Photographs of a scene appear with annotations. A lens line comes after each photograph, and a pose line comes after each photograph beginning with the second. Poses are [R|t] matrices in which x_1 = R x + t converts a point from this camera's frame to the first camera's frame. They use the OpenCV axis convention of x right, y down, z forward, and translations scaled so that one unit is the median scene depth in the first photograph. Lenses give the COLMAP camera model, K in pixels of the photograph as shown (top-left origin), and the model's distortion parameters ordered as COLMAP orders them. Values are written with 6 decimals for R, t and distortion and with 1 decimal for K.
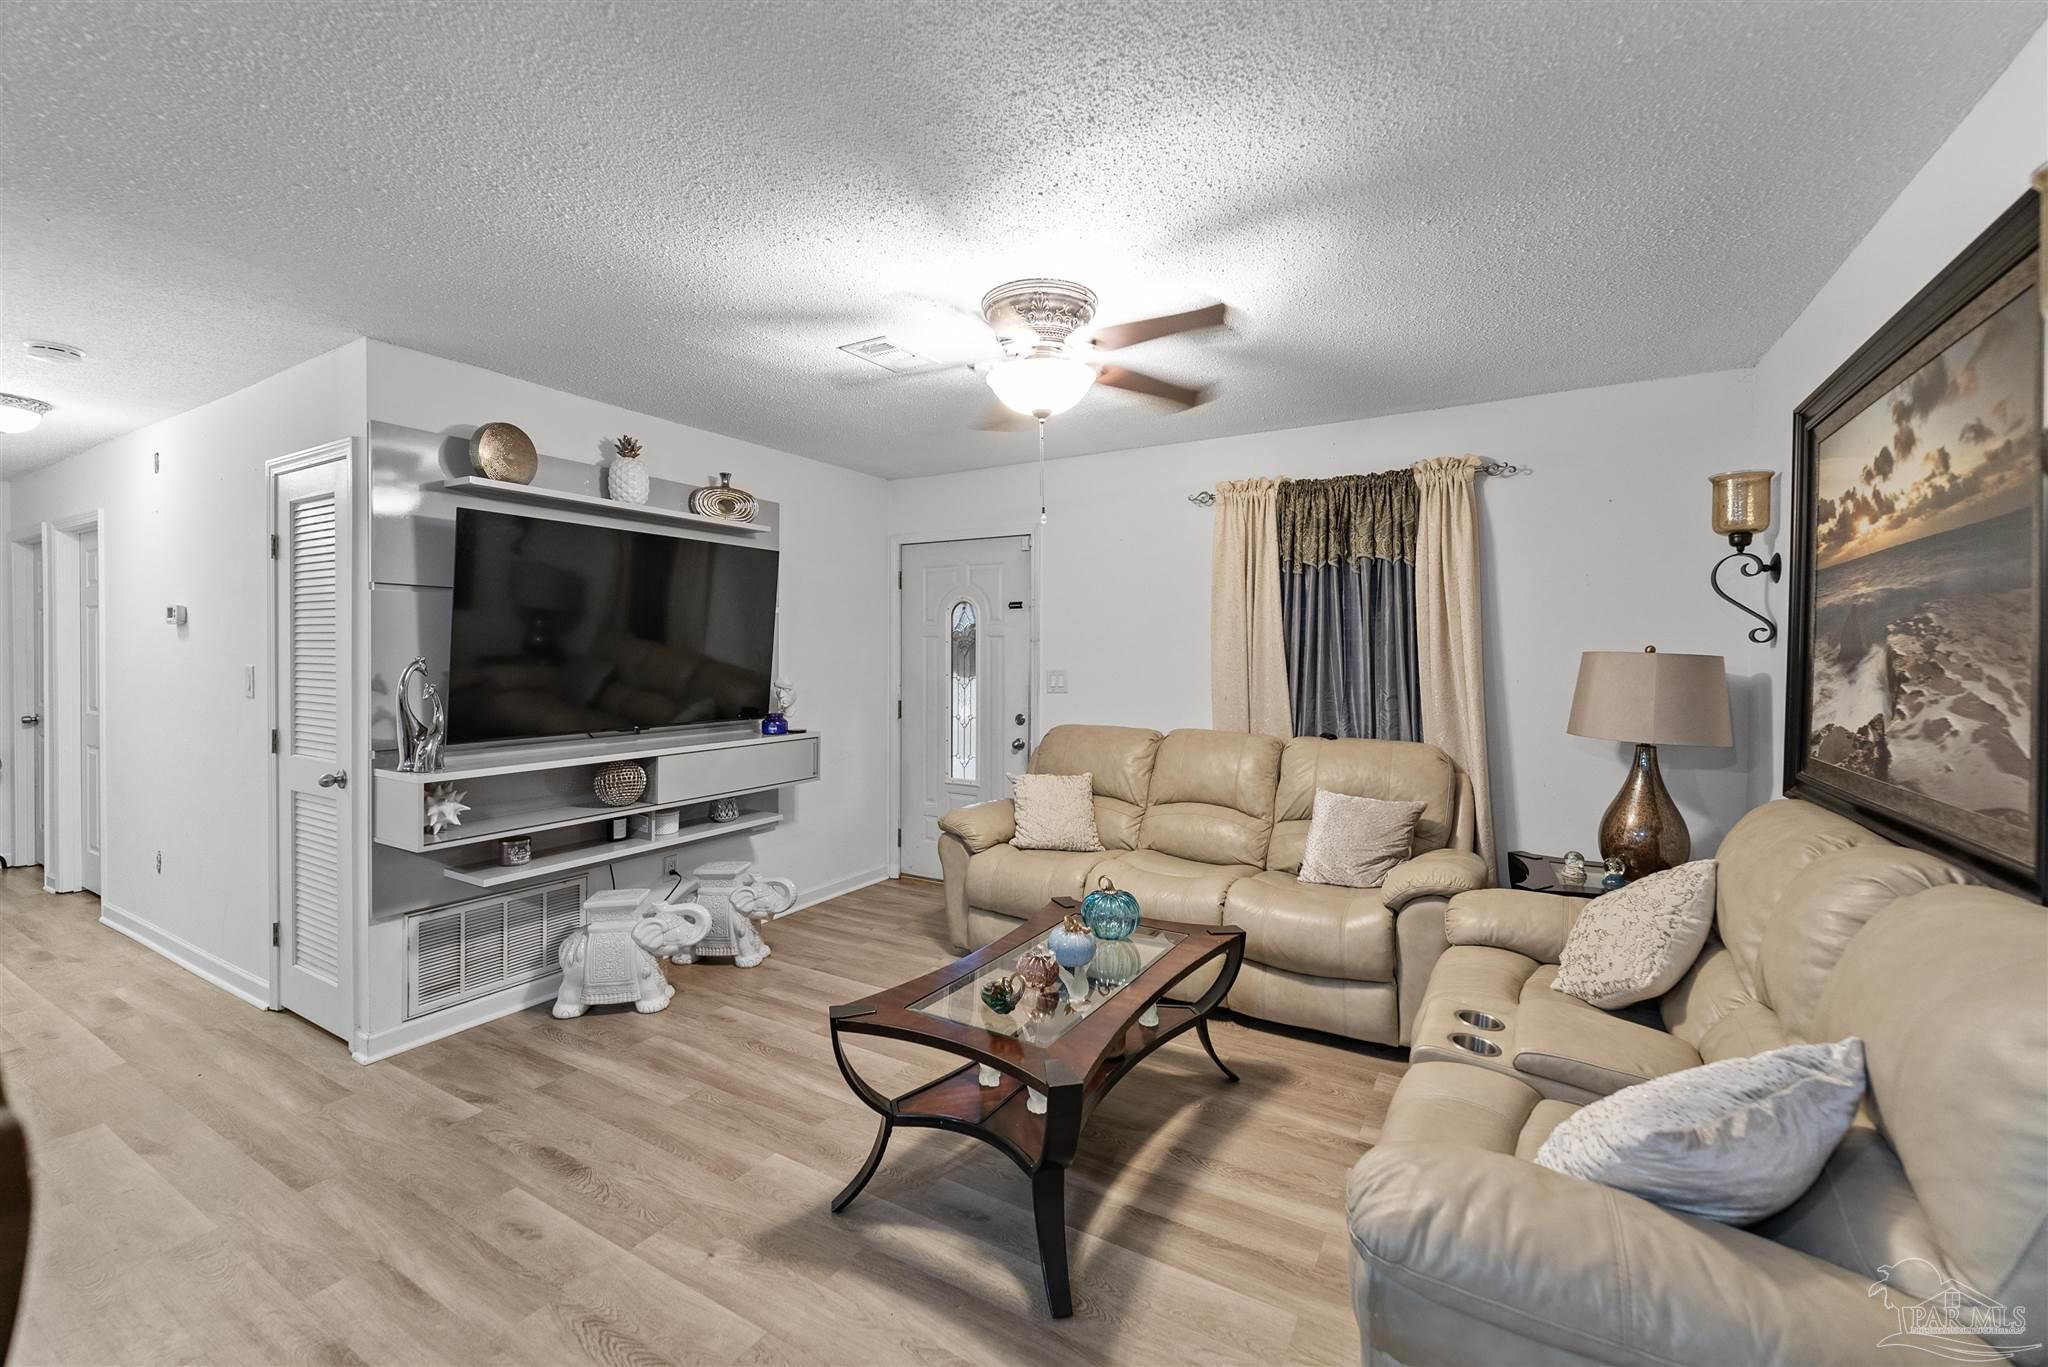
lens RADIAL K [[848.9, 0, 1037.7], [0, 848.9, 663.3], [0, 0, 1]] dist [-0.004502, -0.000128]
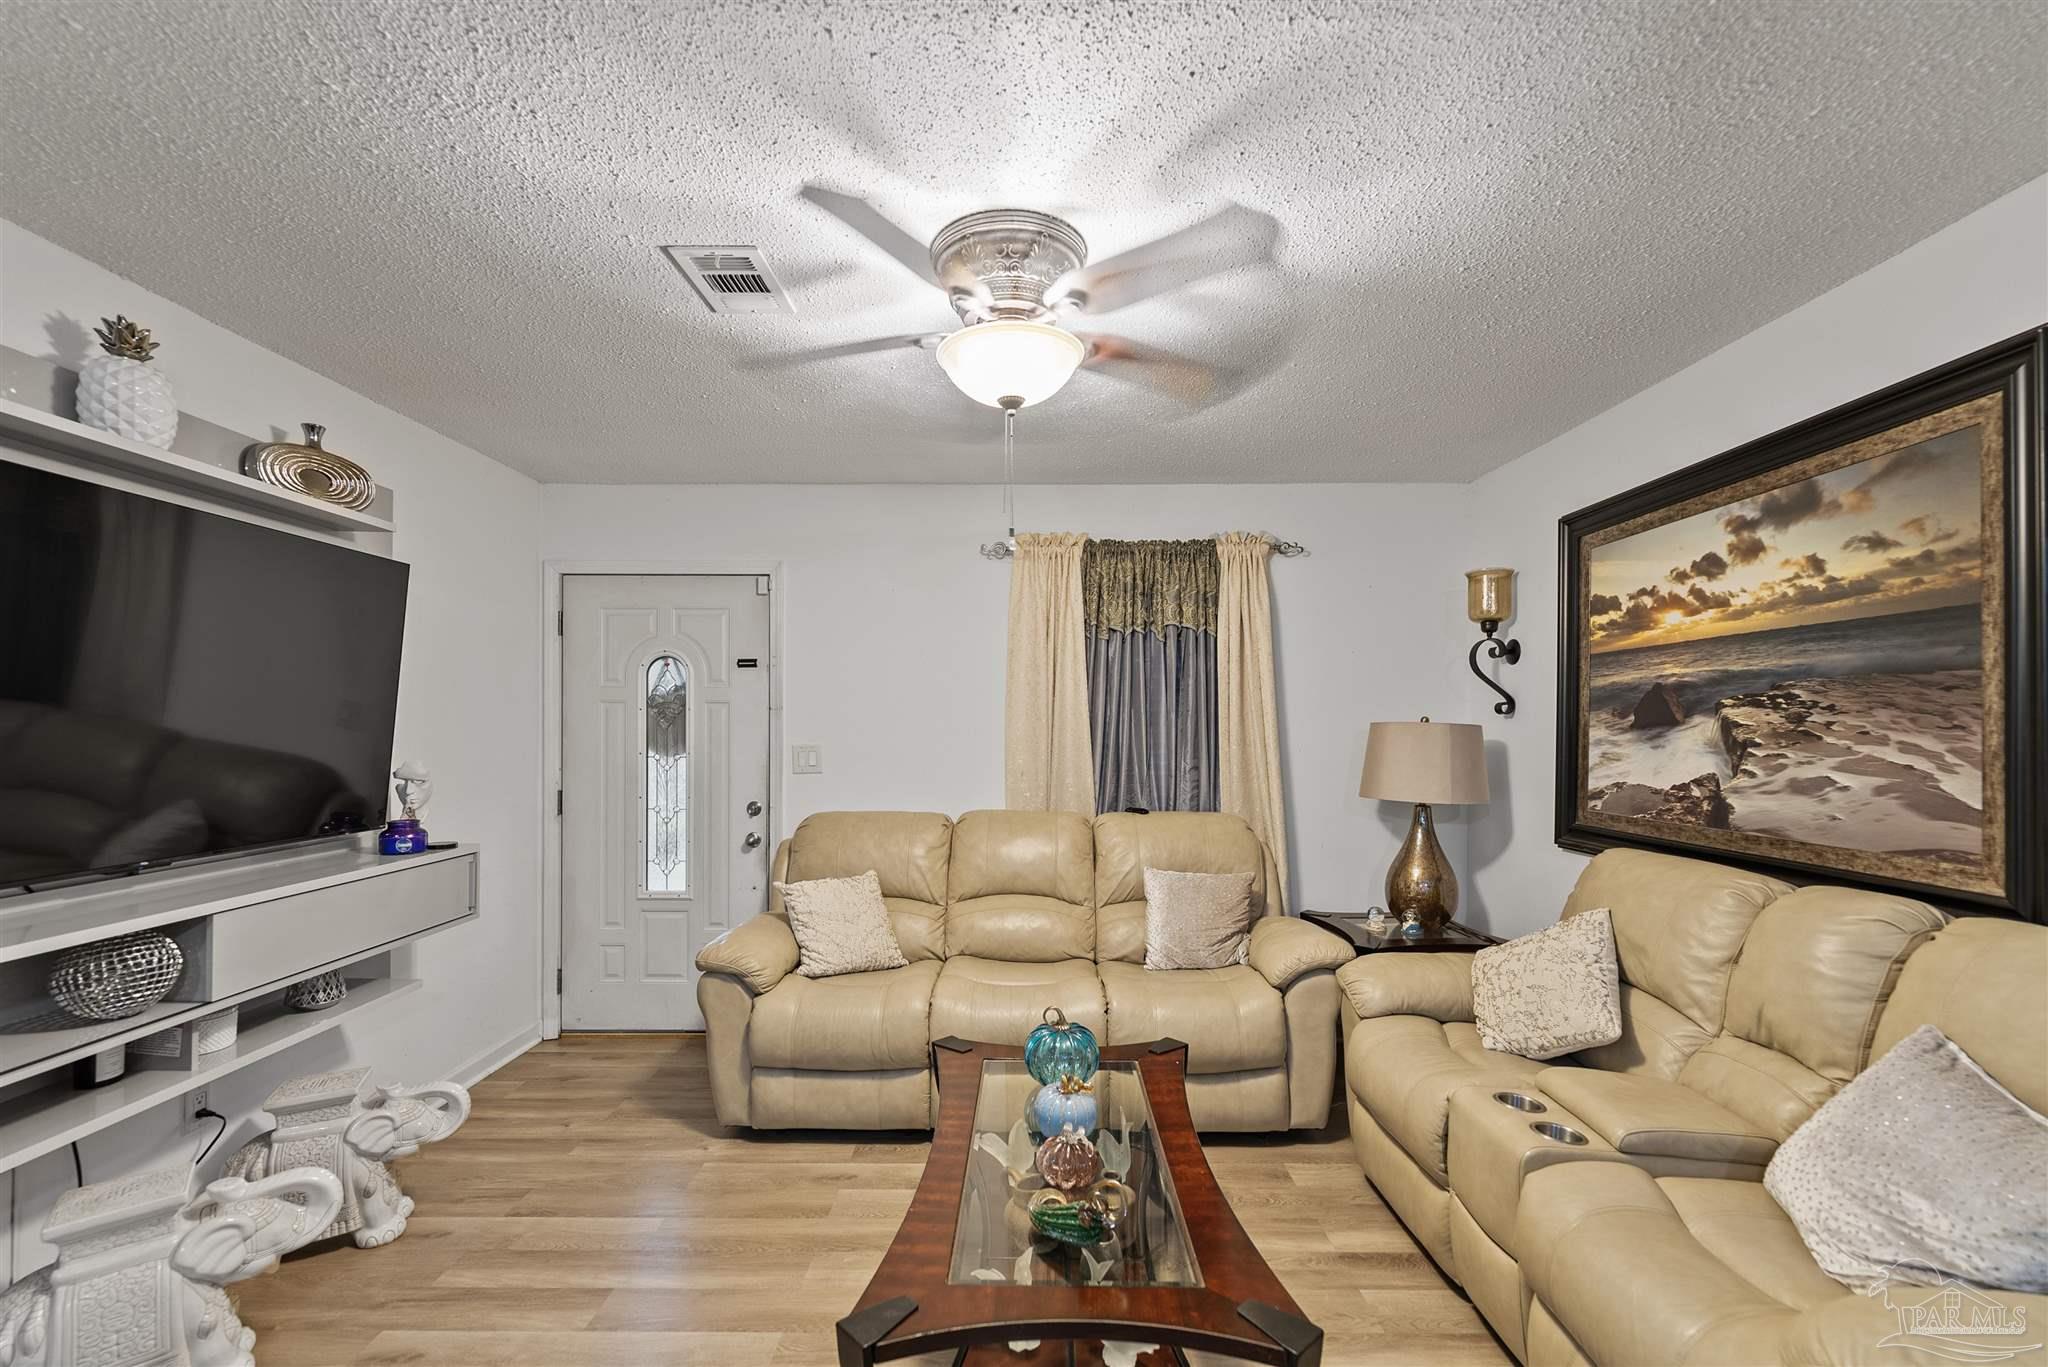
lens RADIAL K [[848.9, 0, 1040.4], [0, 848.9, 727.9], [0, 0, 1]] dist [-0.004502, -0.000128]
pose [[0.863092, -0.003783, 0.505033, -0.250619], [0.007558, 0.999957, -0.005427, -0.003172], [-0.504991, 0.008501, 0.863083, 0.249290]]
